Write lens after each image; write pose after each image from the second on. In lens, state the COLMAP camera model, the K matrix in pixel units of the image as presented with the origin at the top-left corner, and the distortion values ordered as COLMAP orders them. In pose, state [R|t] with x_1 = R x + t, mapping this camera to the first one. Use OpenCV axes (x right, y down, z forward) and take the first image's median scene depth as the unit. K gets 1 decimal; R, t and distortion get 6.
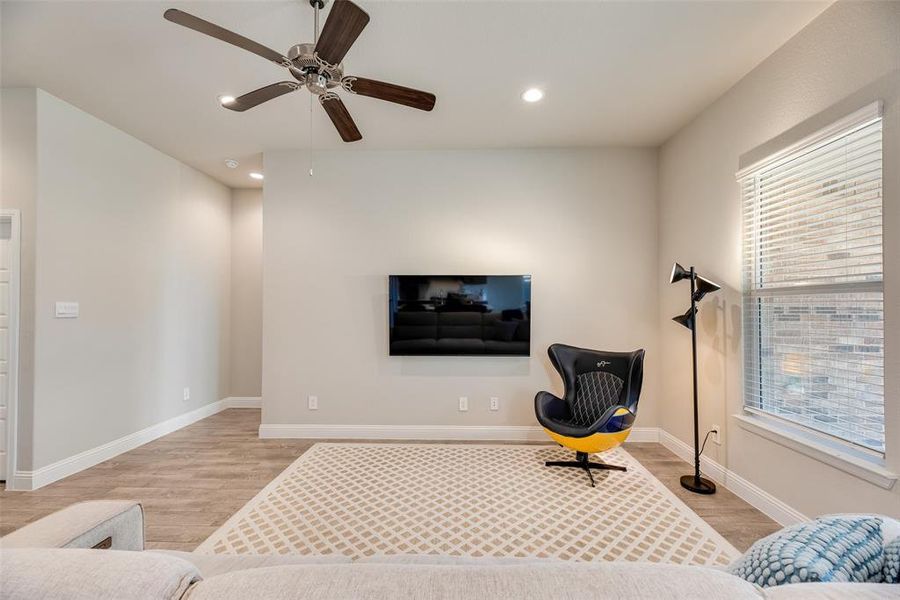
lens RADIAL K [[359.2, 0, 452.3], [0, 359.2, 304.7], [0, 0, 1]] dist [0.000199, 0.000051]
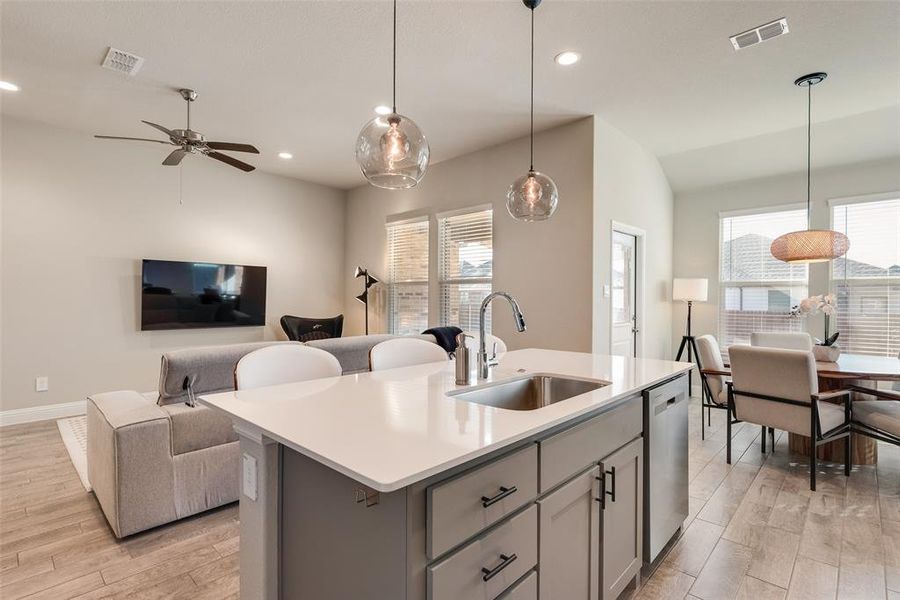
lens RADIAL K [[430.0, 0, 449.1], [0, 430.0, 294.6], [0, 0, 1]] dist [-0.000930, 0.000045]
pose [[0.665926, 0.010184, 0.745948, -0.703105], [-0.012155, 0.999922, -0.002800, 0.026553], [-0.745919, -0.007202, 0.665998, -0.802923]]
